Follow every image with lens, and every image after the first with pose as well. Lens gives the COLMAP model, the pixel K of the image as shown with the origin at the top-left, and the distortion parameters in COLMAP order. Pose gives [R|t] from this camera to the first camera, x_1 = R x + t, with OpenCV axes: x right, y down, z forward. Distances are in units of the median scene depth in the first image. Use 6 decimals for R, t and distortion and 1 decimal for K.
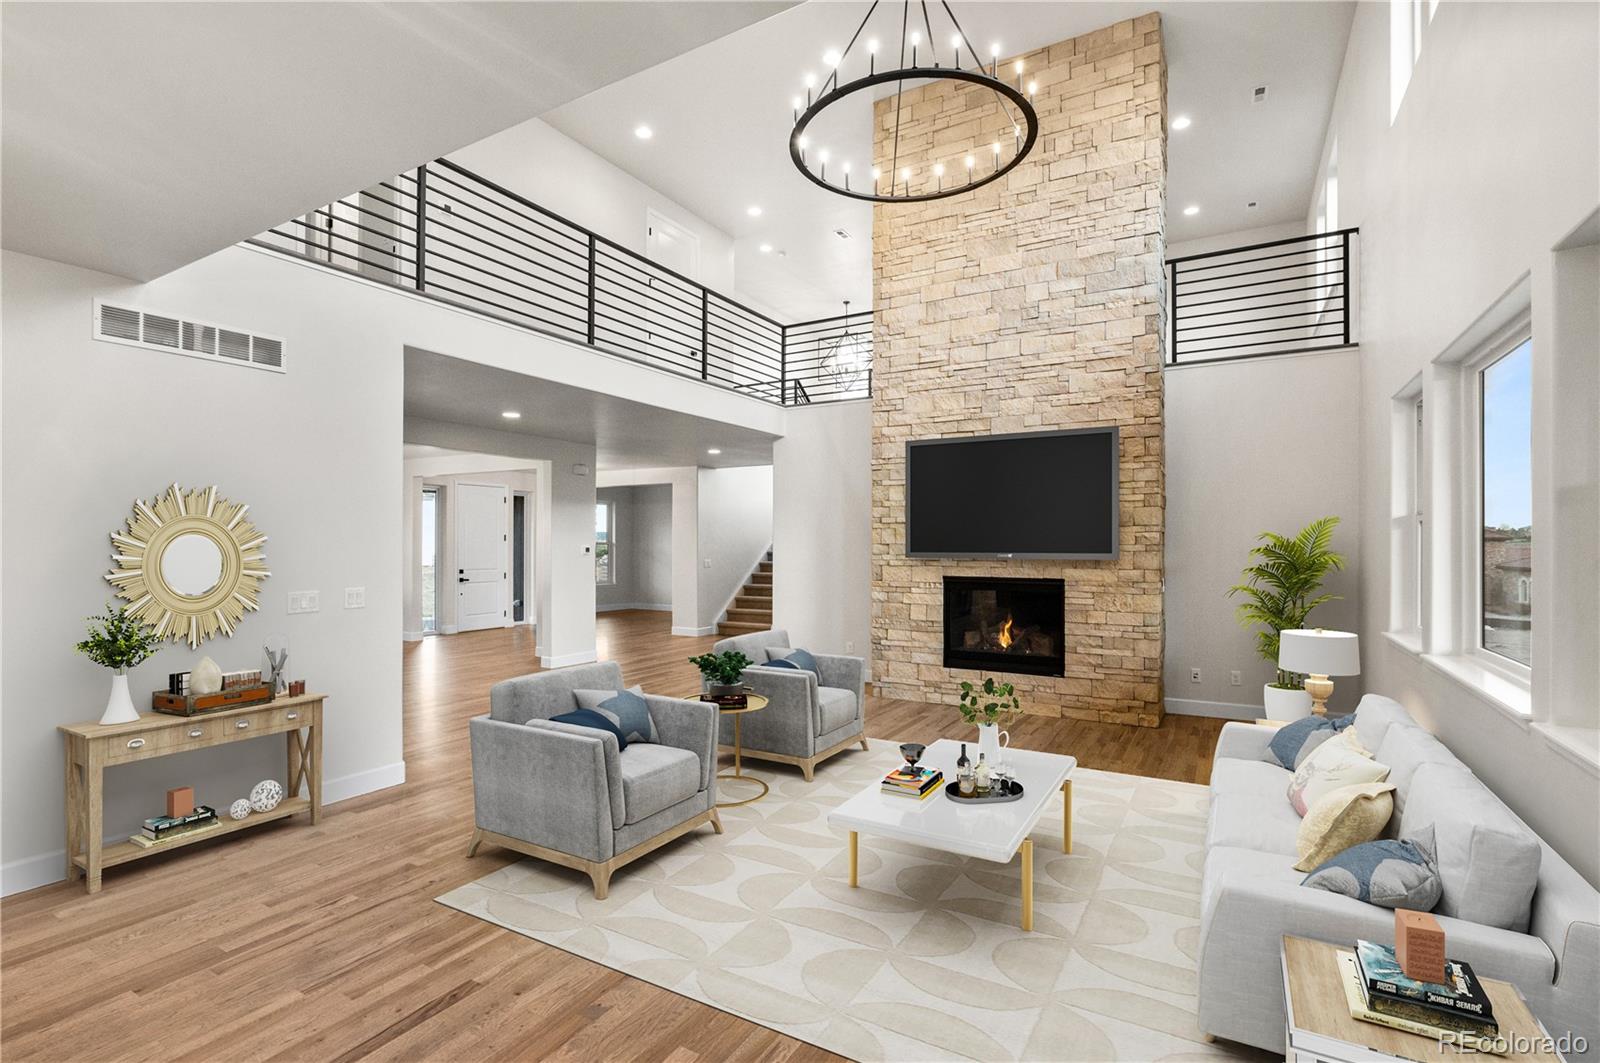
lens RADIAL K [[744.1, 0, 804.2], [0, 744.1, 544.6], [0, 0, 1]] dist [-0.005928, 0.000772]
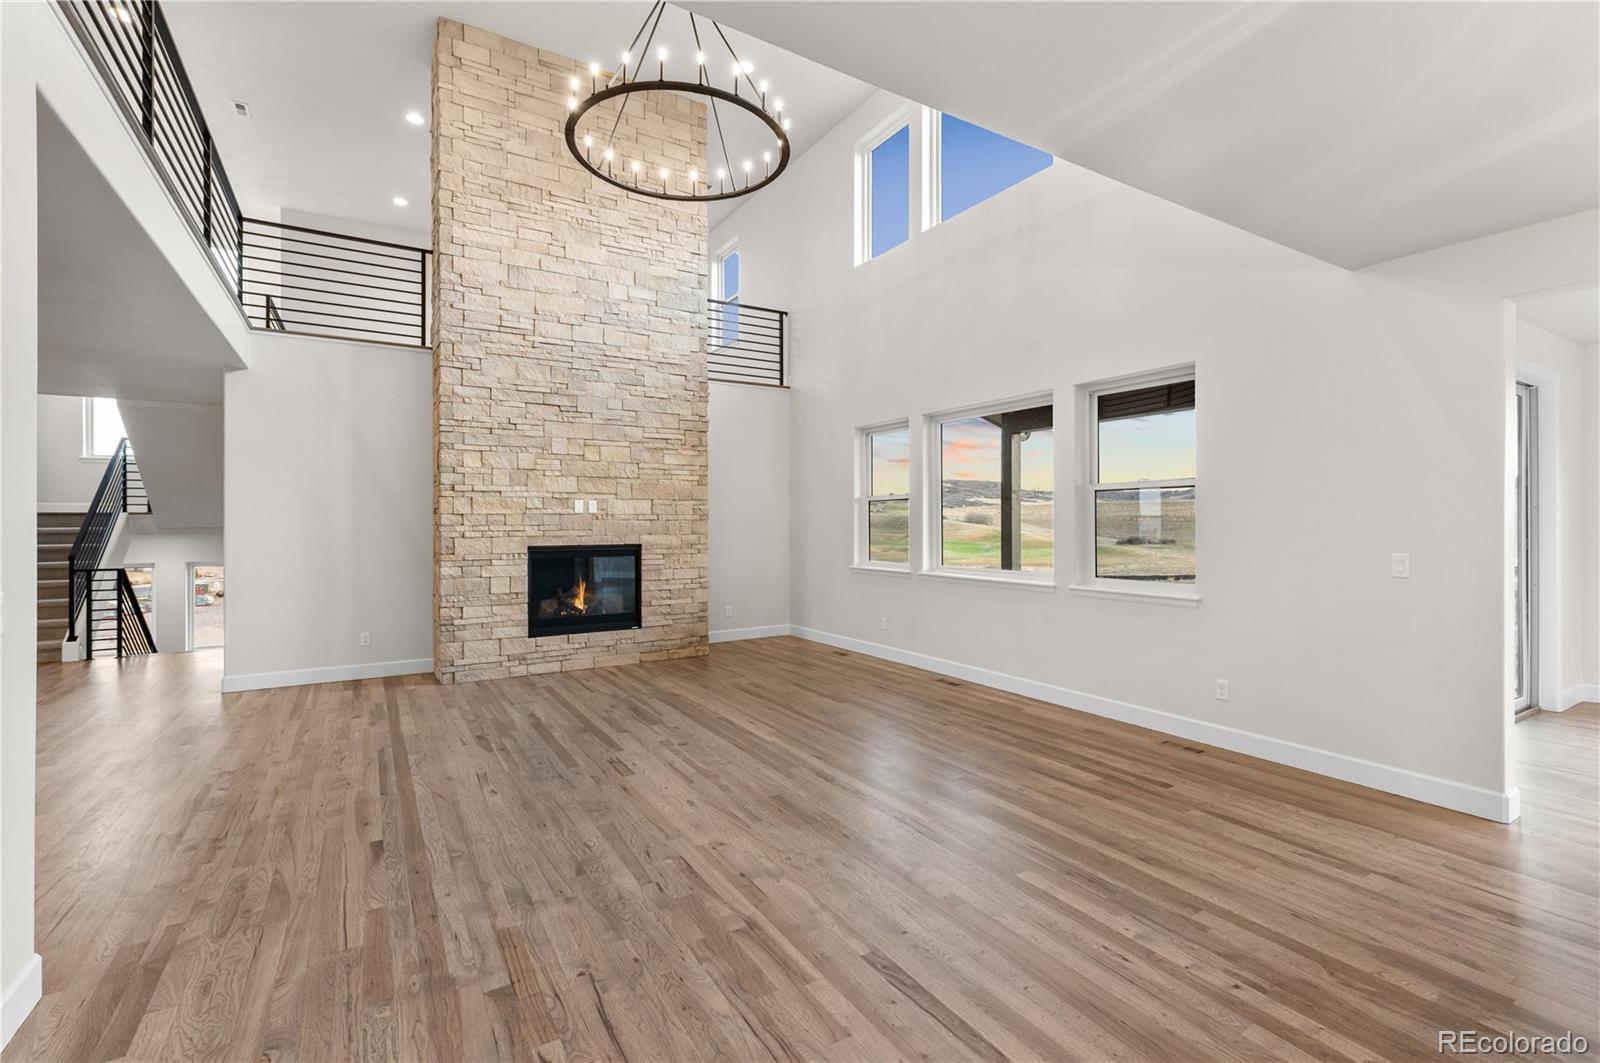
lens RADIAL K [[699.9, 0, 800.3], [0, 699.9, 526.1], [0, 0, 1]] dist [0.002208, -0.000515]
pose [[0.478290, -0.008551, 0.878160, -0.500465], [0.005355, 0.999962, 0.006820, 0.011415], [-0.878186, 0.001441, 0.478318, 0.251881]]
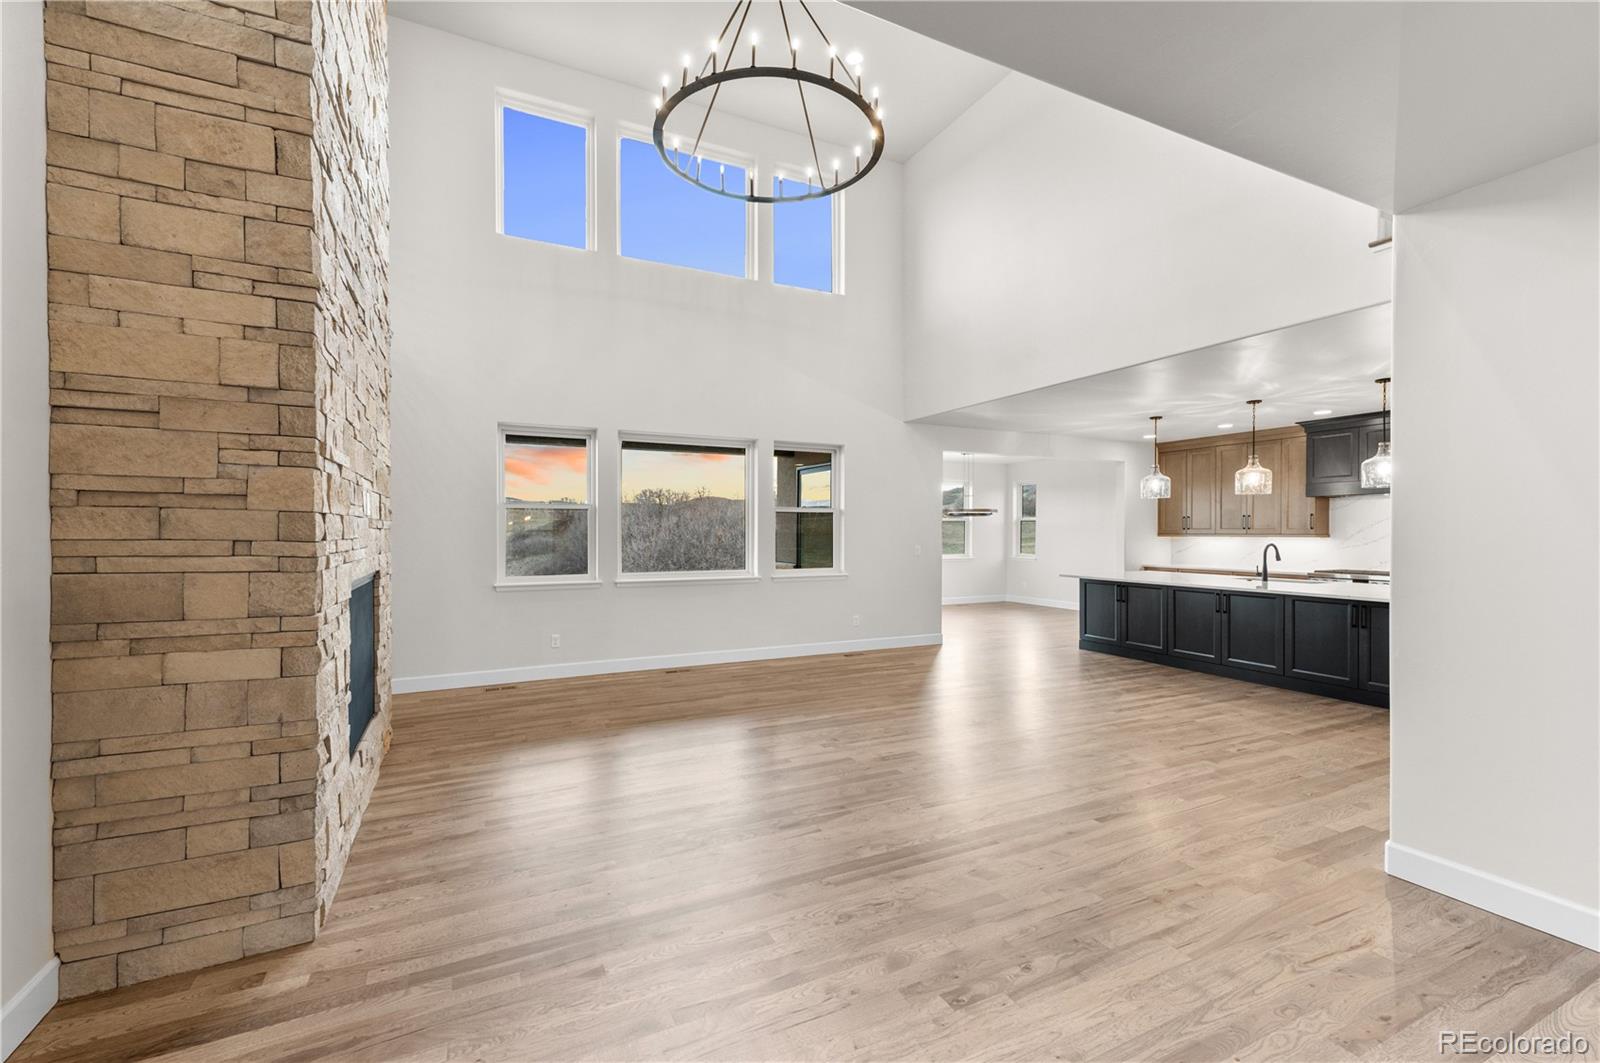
lens RADIAL K [[672.3, 0, 787.2], [0, 672.3, 534.9], [0, 0, 1]] dist [-0.000177, -0.004046]
pose [[-0.817740, -0.005192, 0.575564, -0.317598], [-0.001256, 0.999973, 0.007237, 0.010055], [-0.575587, 0.005195, -0.817724, 1.290153]]
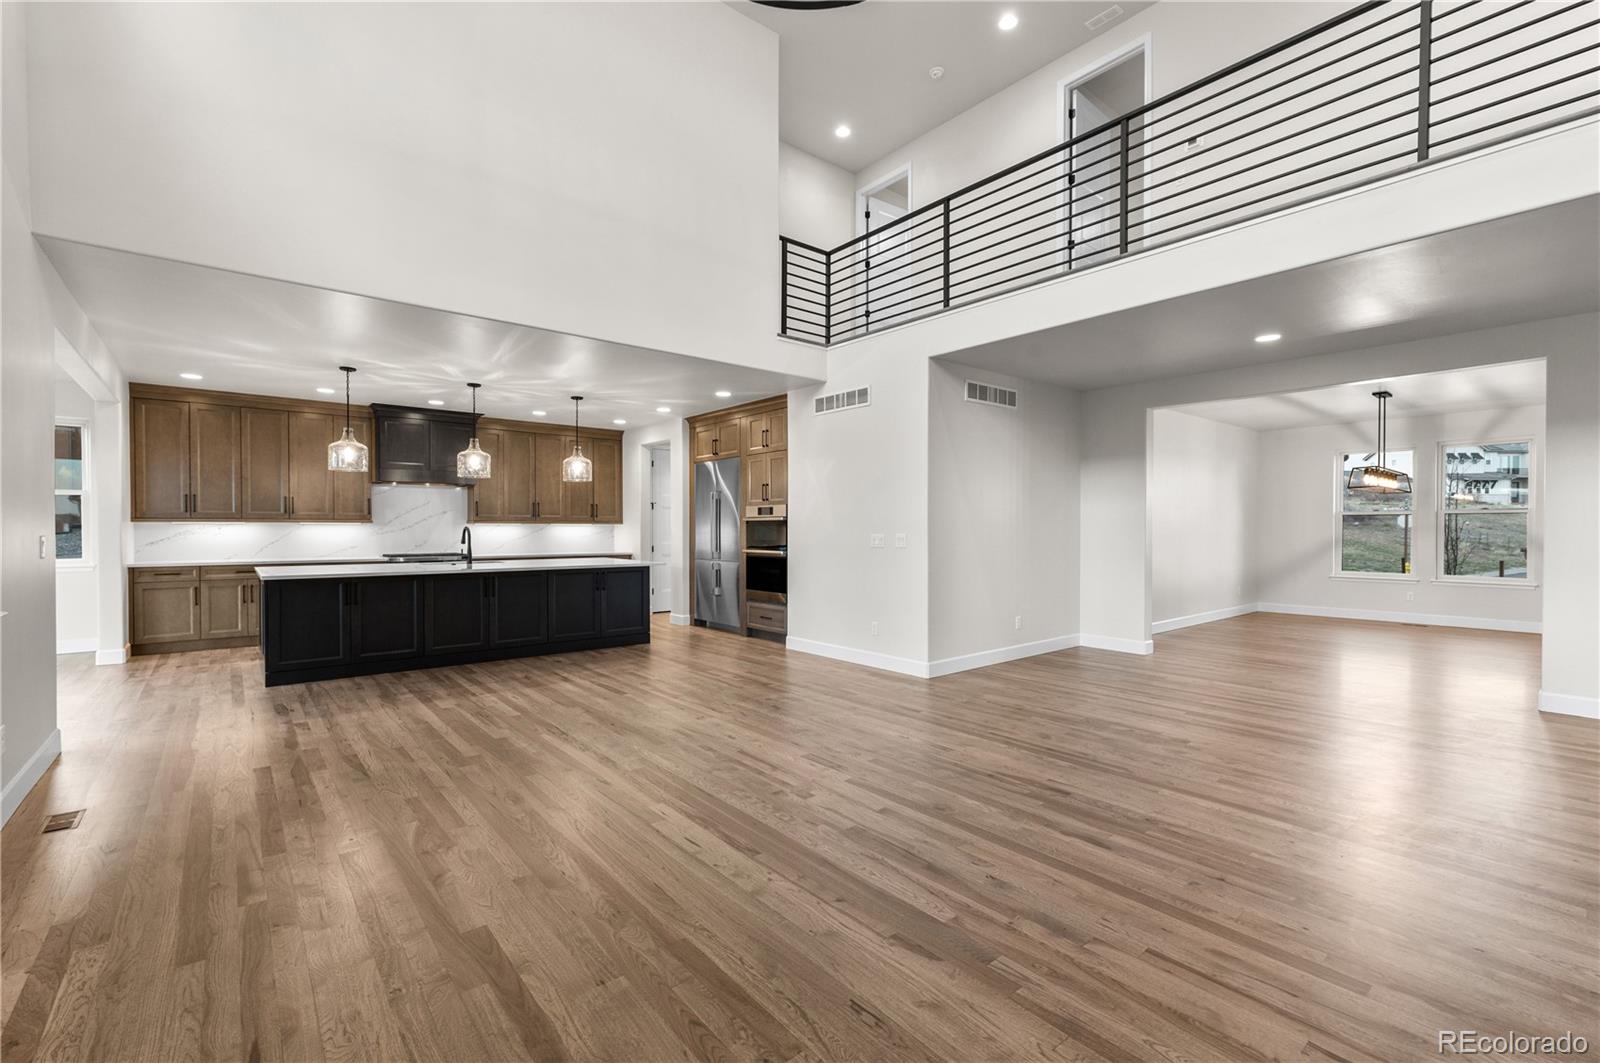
lens RADIAL K [[699.9, 0, 801.4], [0, 699.9, 534.0], [0, 0, 1]] dist [0.002208, -0.000515]
pose [[-0.352230, 0.006669, -0.935890, 0.535071], [-0.003084, 0.999961, 0.008286, 0.031497], [0.935908, 0.005805, -0.352196, 0.884405]]
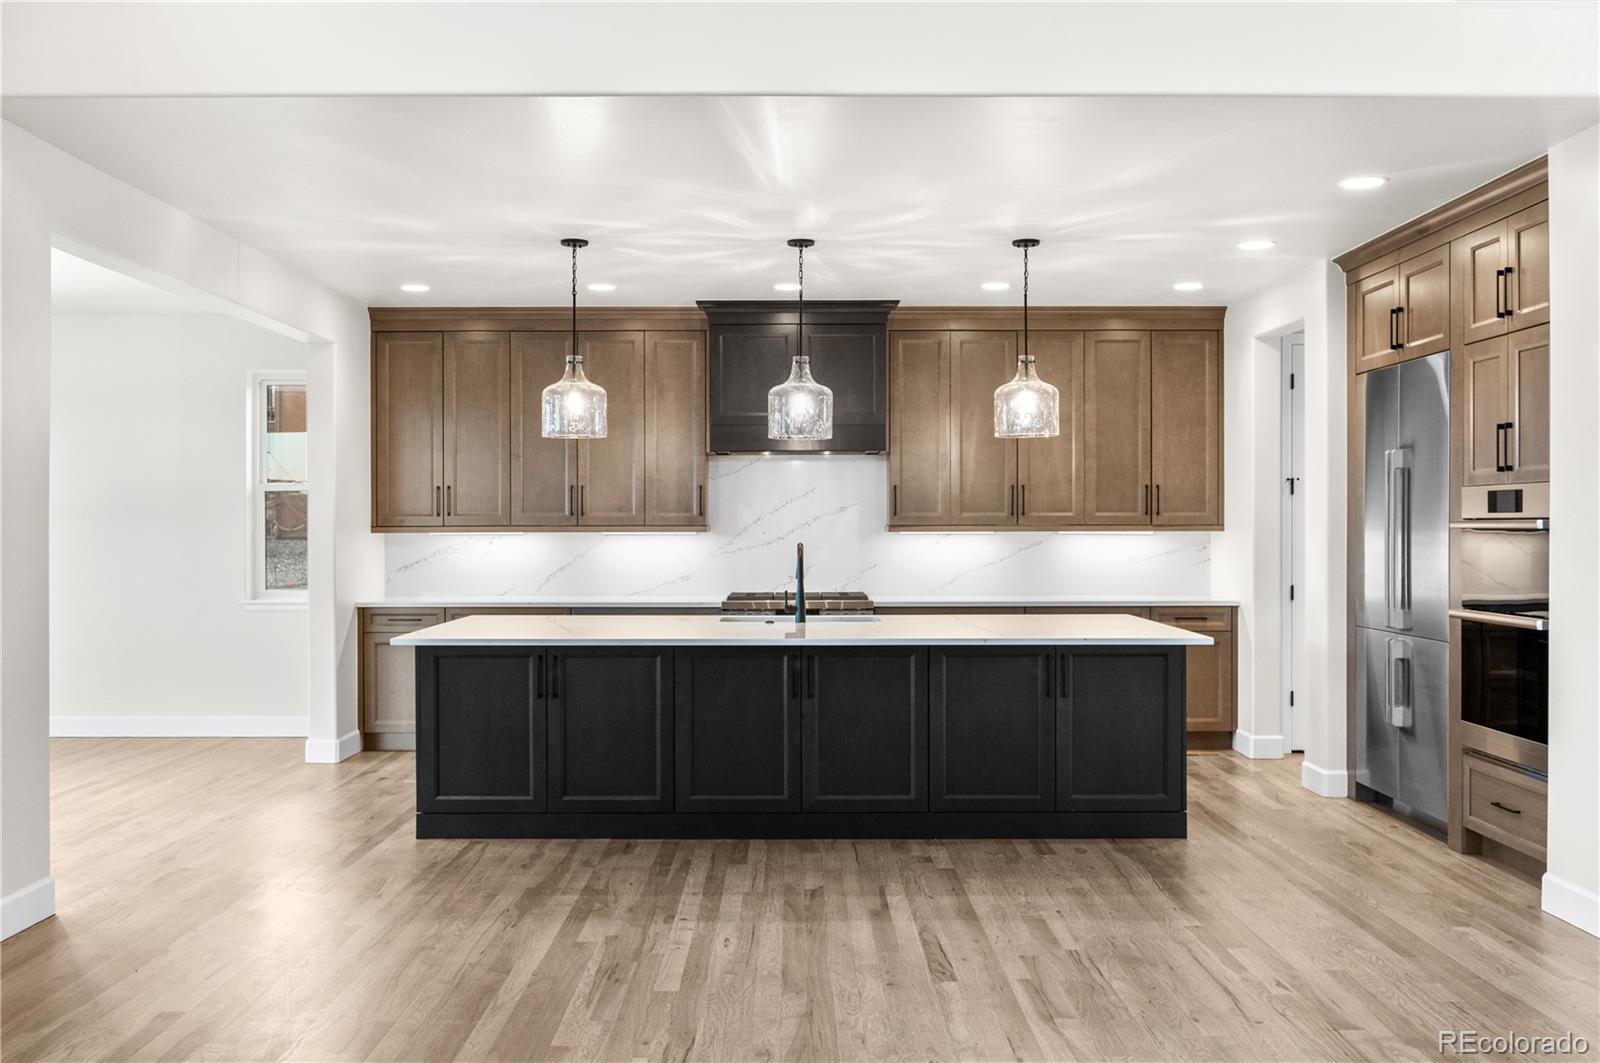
lens RADIAL K [[1495.4, 0, 778.1], [0, 1495.4, 523.8], [0, 0, 1]] dist [-0.028514, 0.000000]
pose [[-0.872283, 0.000236, -0.489000, 0.239260], [0.000063, 1.000000, 0.000371, 0.015256], [0.489001, 0.000292, -0.872283, 0.965705]]
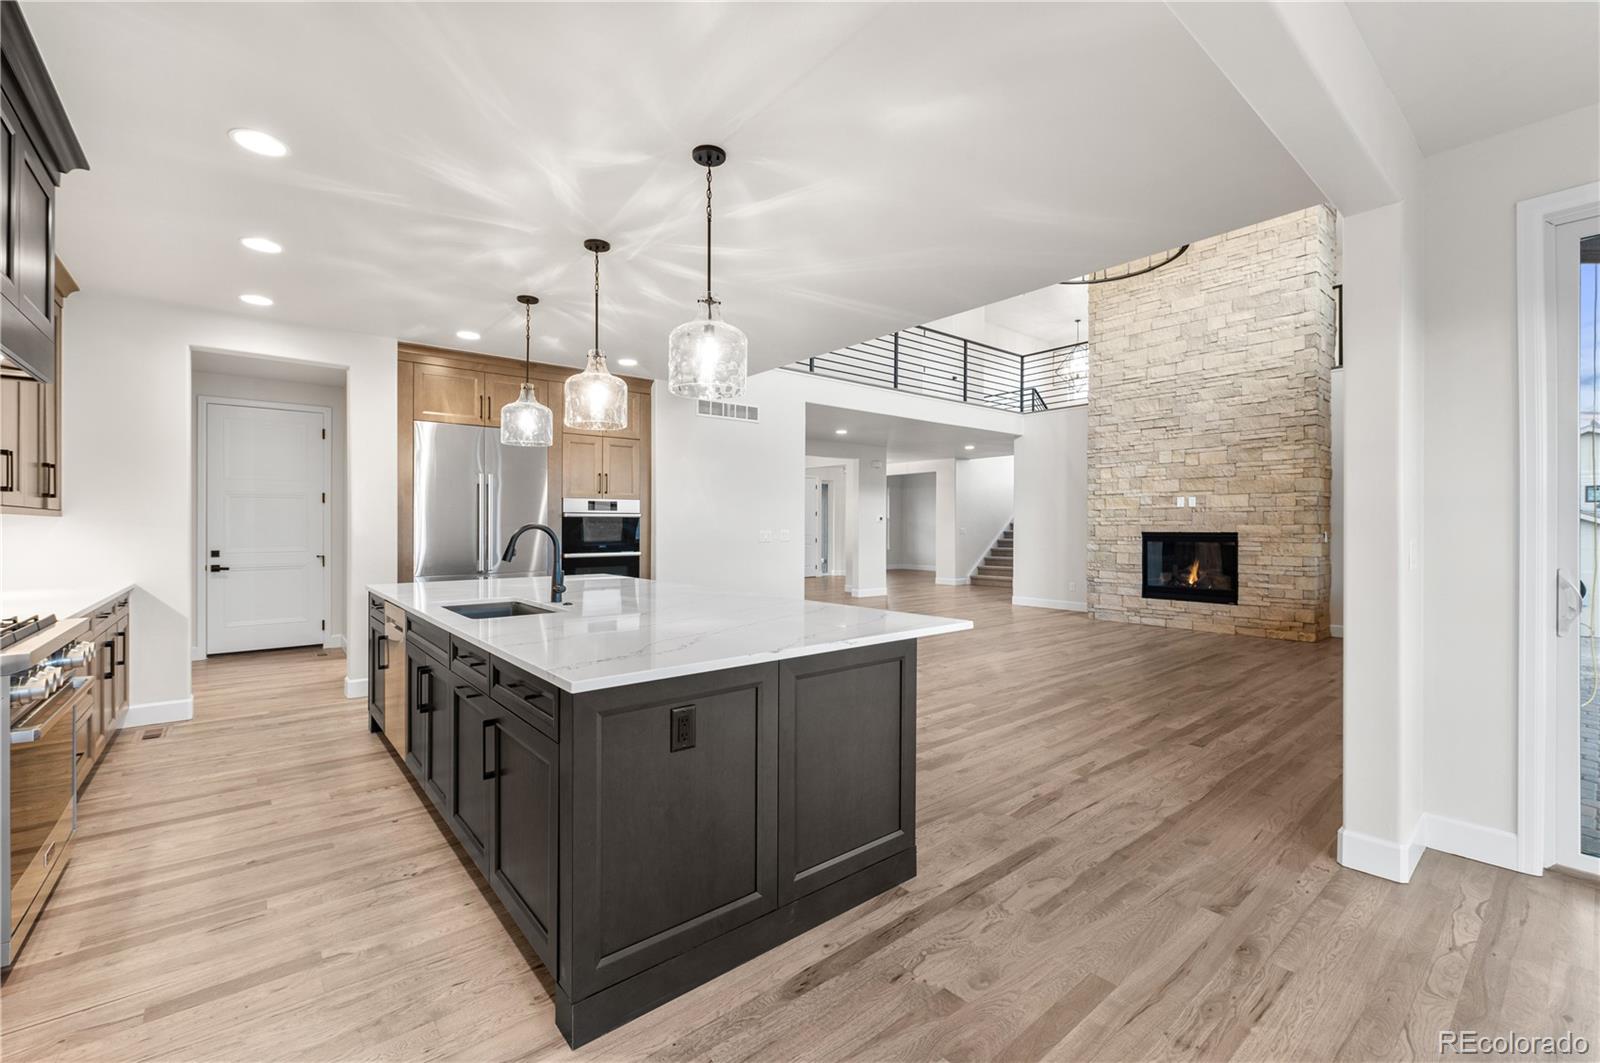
lens RADIAL K [[672.3, 0, 803.4], [0, 672.3, 533.3], [0, 0, 1]] dist [-0.000177, -0.004046]
pose [[0.939360, 0.000144, -0.342933, 0.025655], [0.002933, 0.999960, 0.008455, 0.034299], [0.342921, -0.008948, 0.939322, -0.424835]]
